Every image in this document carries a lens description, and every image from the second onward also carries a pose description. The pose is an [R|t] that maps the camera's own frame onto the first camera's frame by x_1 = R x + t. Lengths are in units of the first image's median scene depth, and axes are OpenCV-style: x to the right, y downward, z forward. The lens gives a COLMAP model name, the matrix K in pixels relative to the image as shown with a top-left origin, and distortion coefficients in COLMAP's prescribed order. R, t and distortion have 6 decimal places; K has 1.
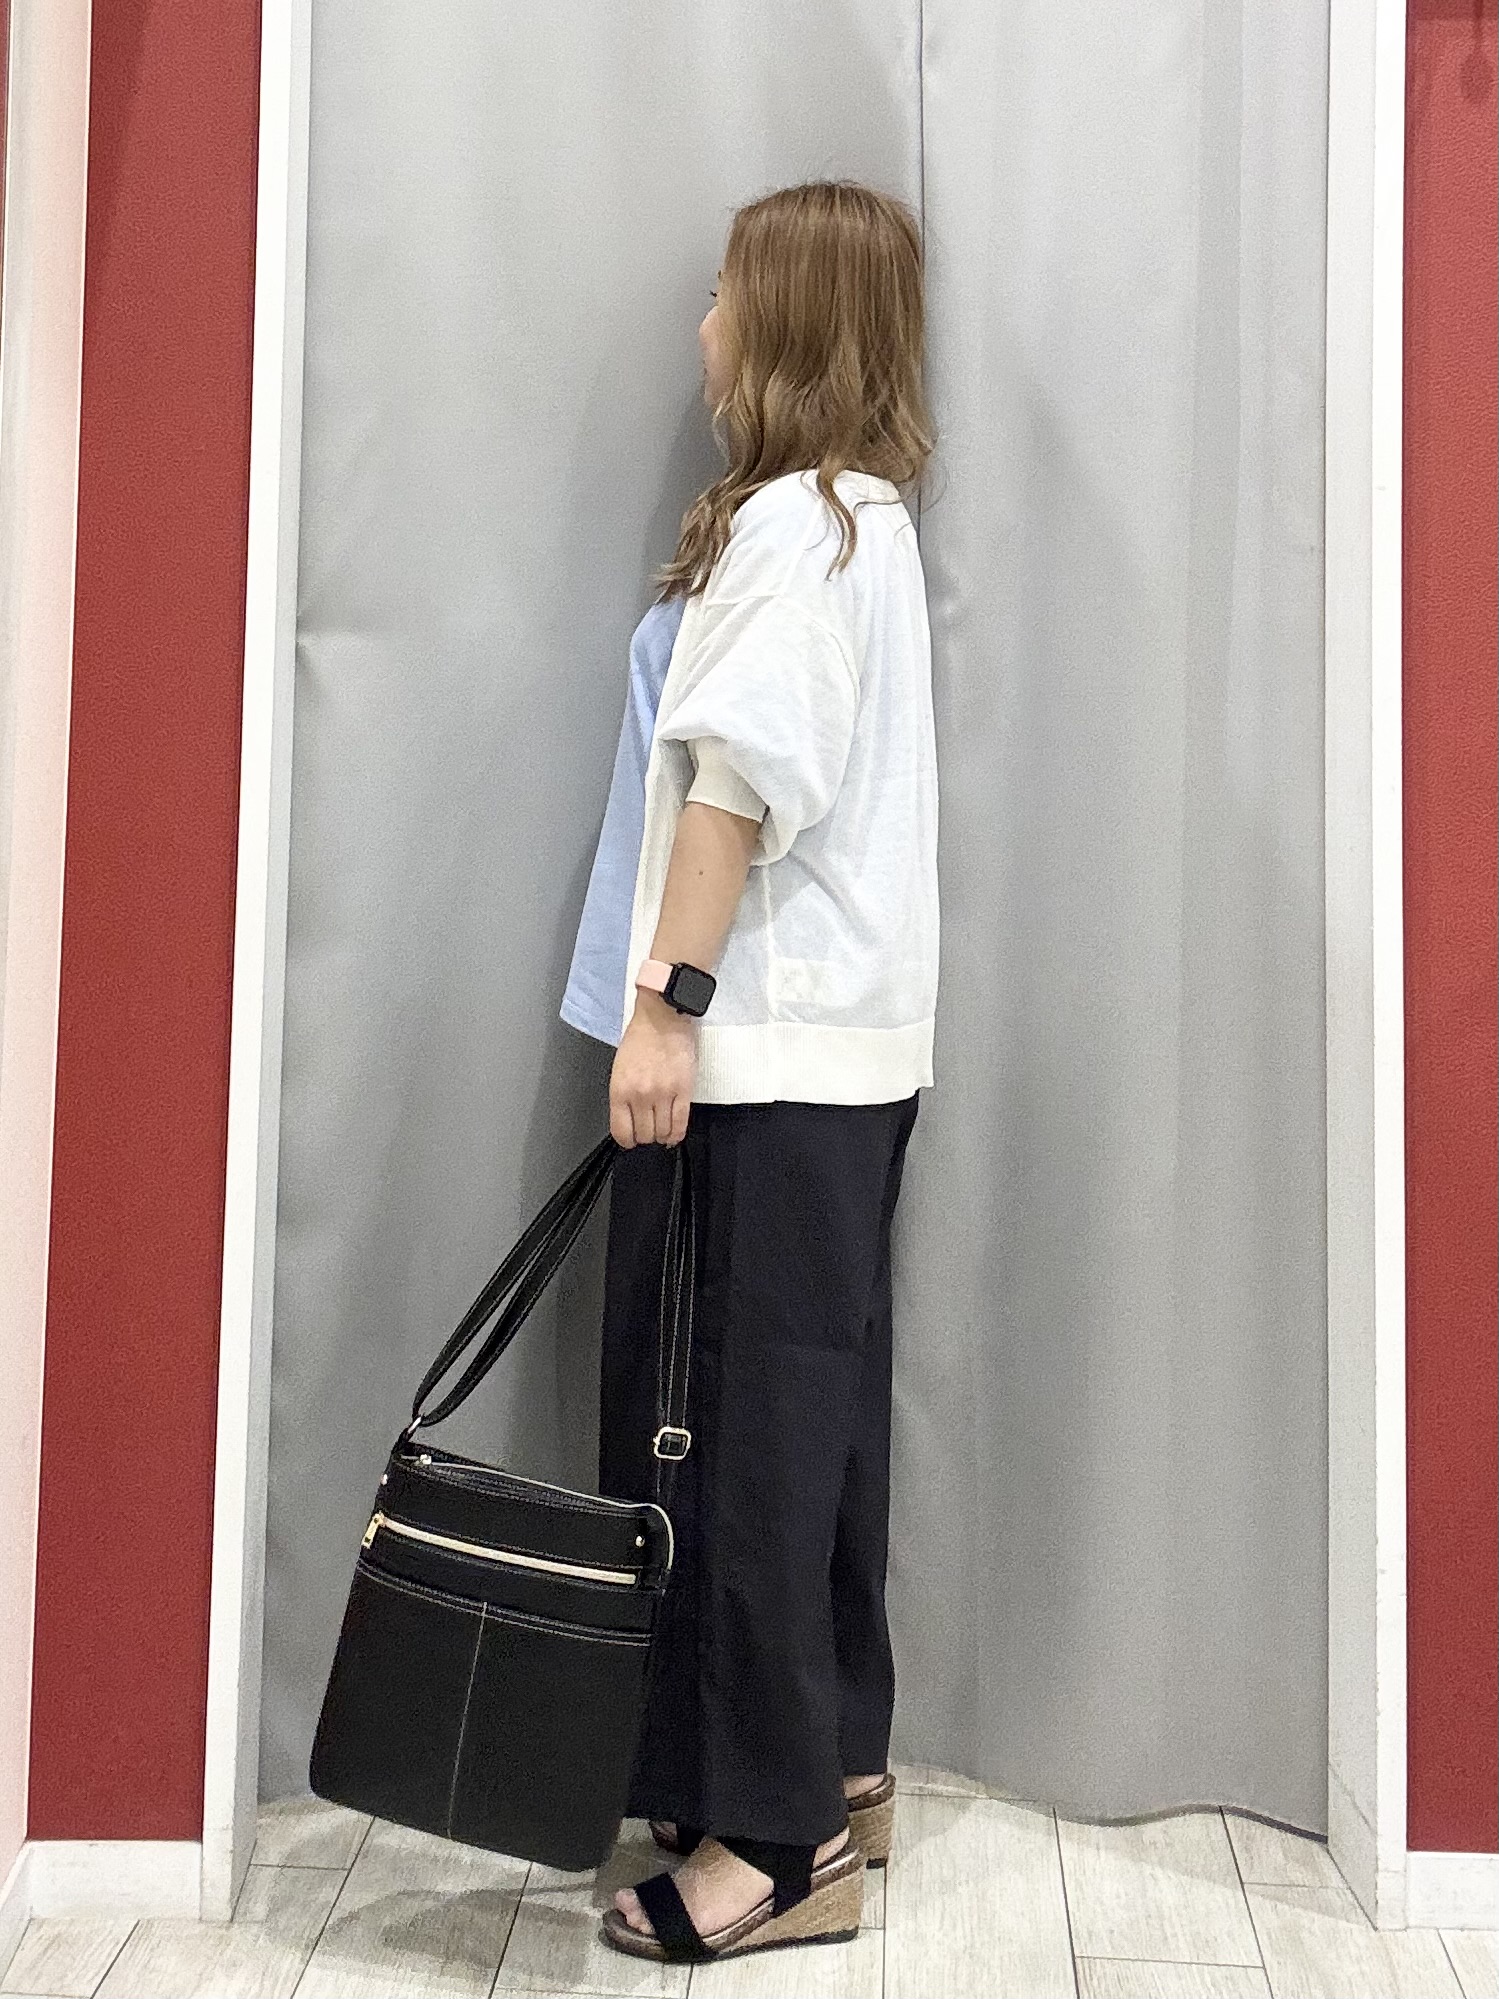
lens RADIAL K [[1753.1, 0, 749.5], [0, 1753.1, 999.5], [0, 0, 1]] dist [0.007444, 0.004818]
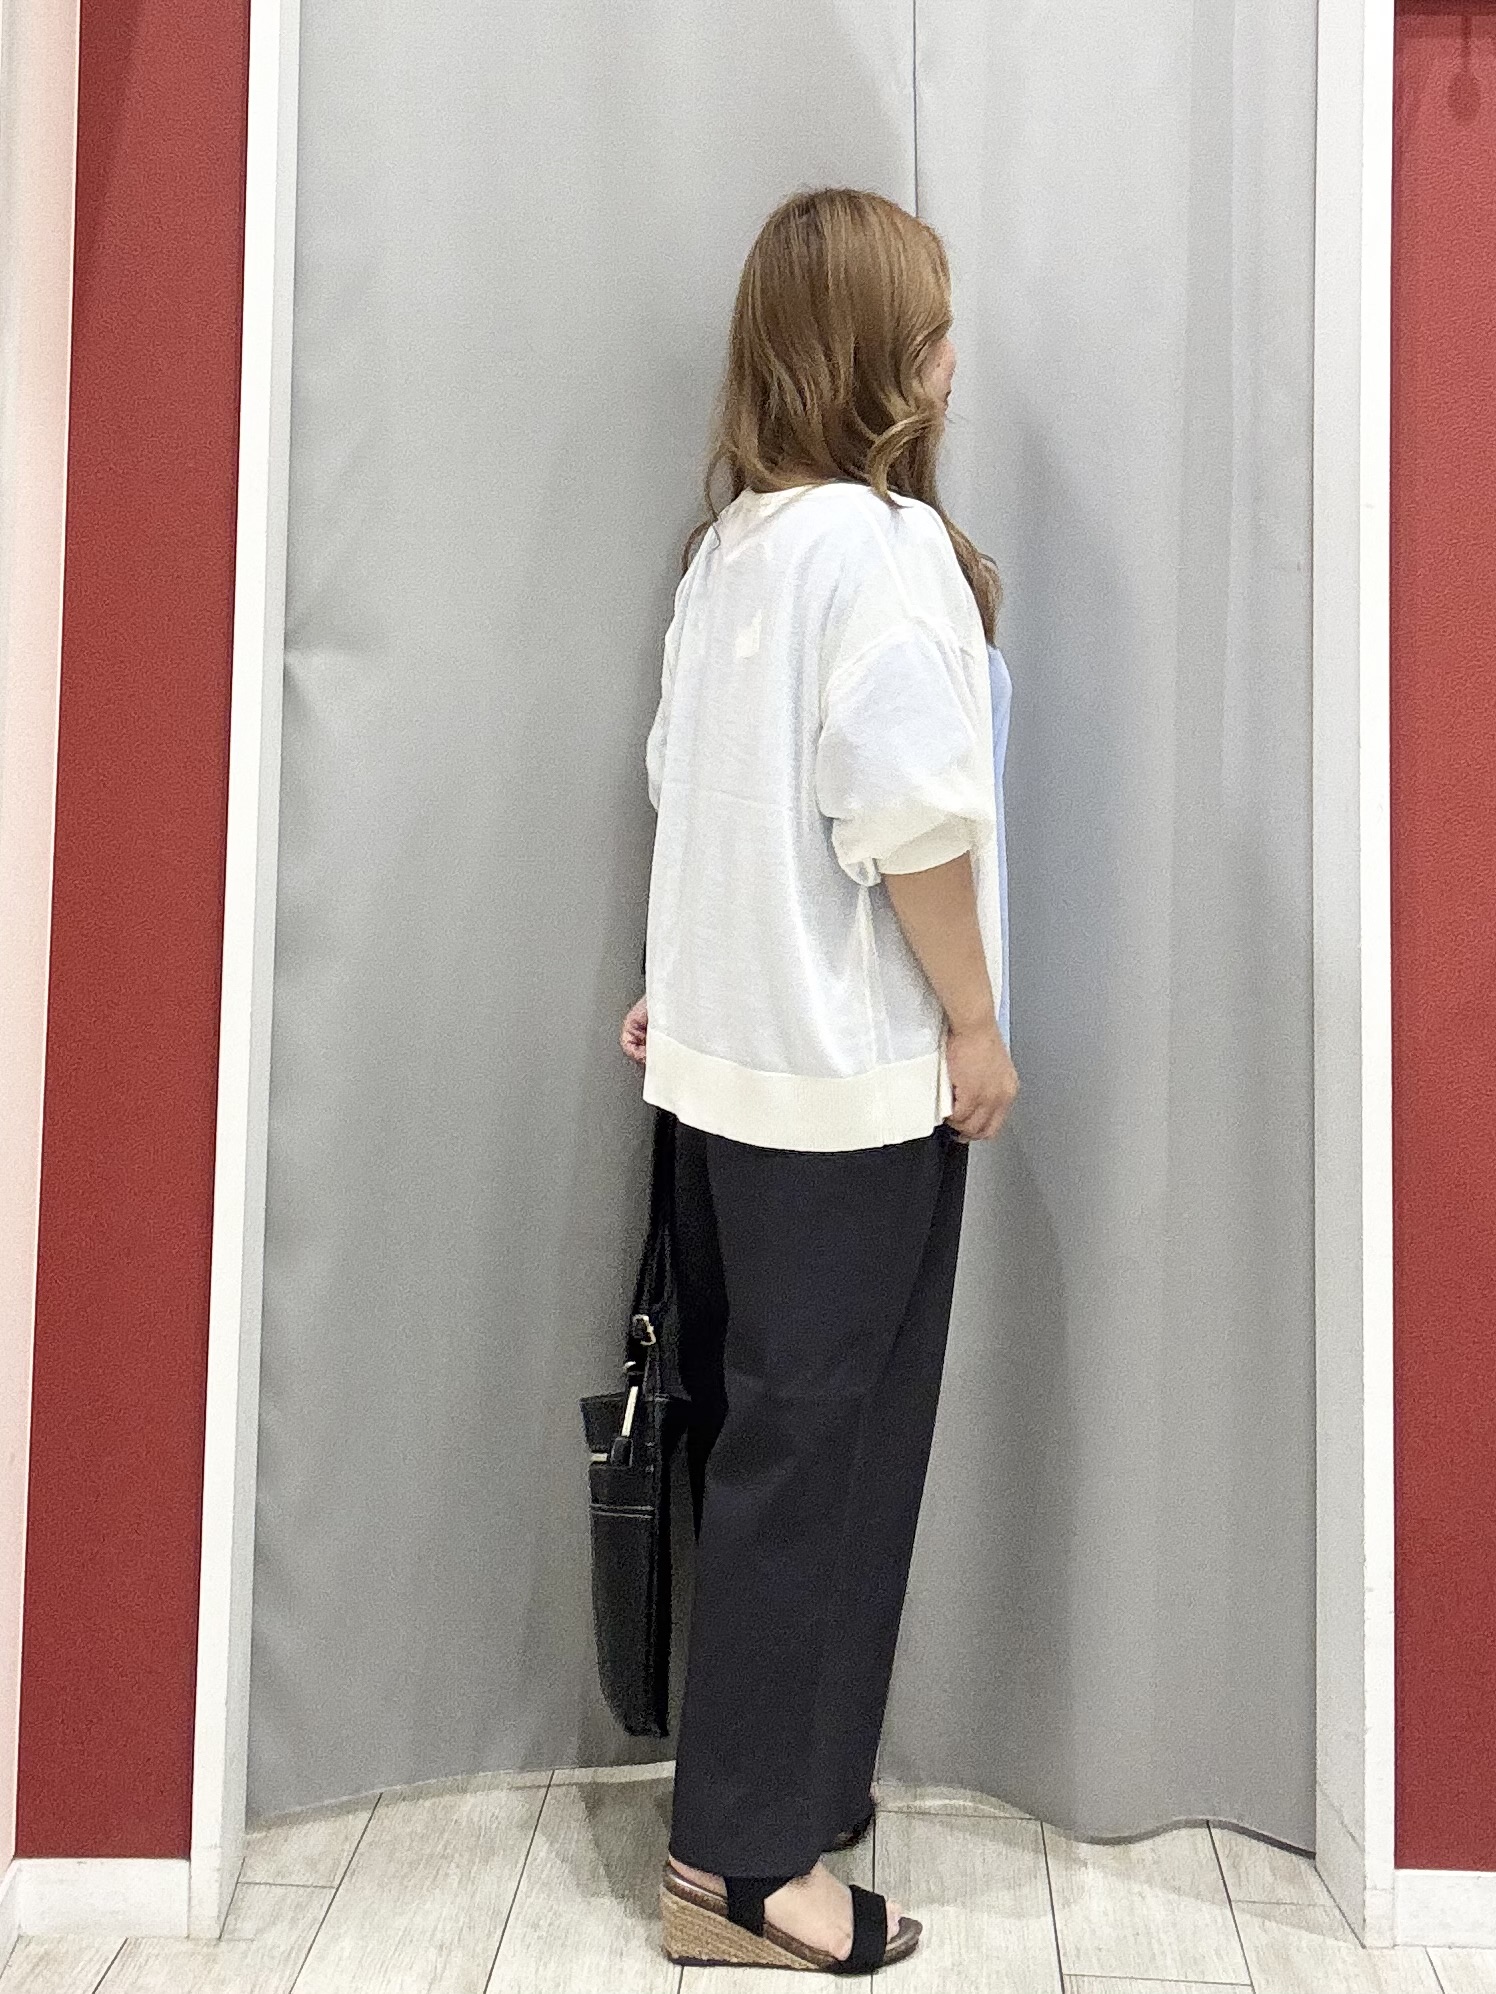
lens RADIAL K [[1741.7, 0, 741.9], [0, 1741.7, 793.3], [0, 0, 1]] dist [0.007245, 0.002840]
pose [[1.000000, 0.000315, 0.000273, 0.002088], [-0.000316, 0.999996, 0.002733, -0.130342], [-0.000272, -0.002733, 0.999996, 0.007010]]
